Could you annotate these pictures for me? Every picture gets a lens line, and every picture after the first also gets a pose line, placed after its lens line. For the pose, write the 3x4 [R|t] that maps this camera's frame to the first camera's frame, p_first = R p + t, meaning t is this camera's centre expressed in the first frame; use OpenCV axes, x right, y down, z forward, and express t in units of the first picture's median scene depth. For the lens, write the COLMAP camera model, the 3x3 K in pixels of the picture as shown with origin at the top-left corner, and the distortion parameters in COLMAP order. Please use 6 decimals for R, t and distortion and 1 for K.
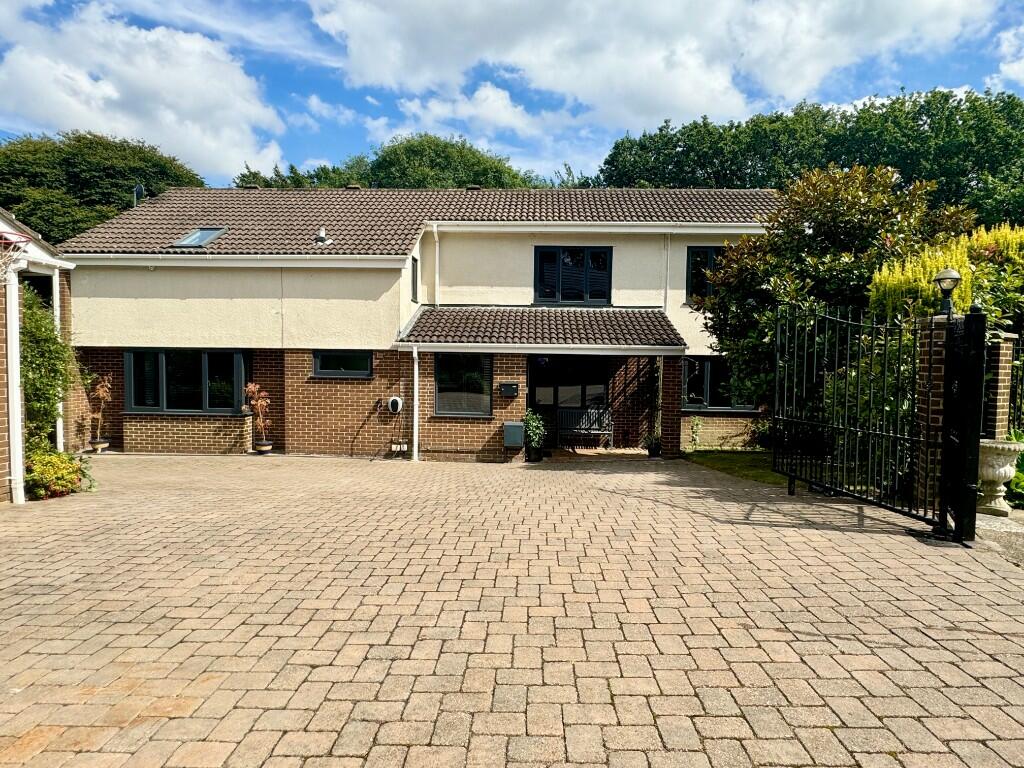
lens RADIAL K [[598.1, 0, 513.2], [0, 598.1, 385.9], [0, 0, 1]] dist [-0.006171, 0.002930]
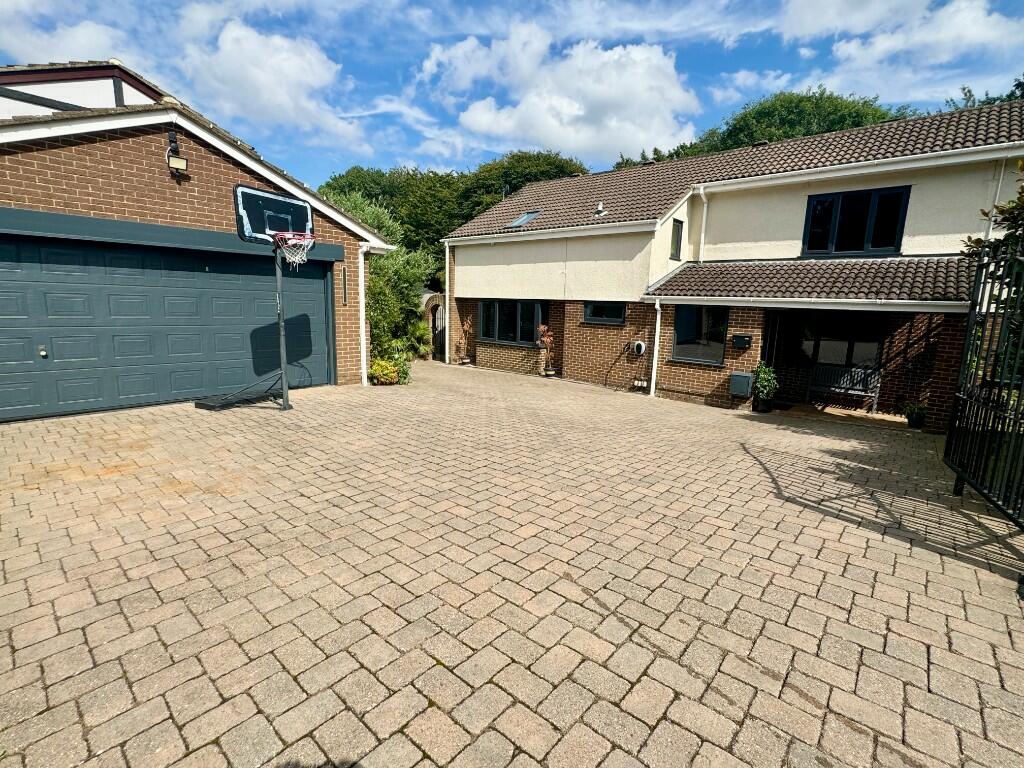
lens RADIAL K [[478.5, 0, 512.4], [0, 478.5, 384.4], [0, 0, 1]] dist [-0.006290, 0.002253]
pose [[0.775155, 0.118896, -0.620483, 0.210751], [-0.049266, 0.990517, 0.128255, -0.006907], [0.629848, -0.068849, 0.773661, 0.087104]]
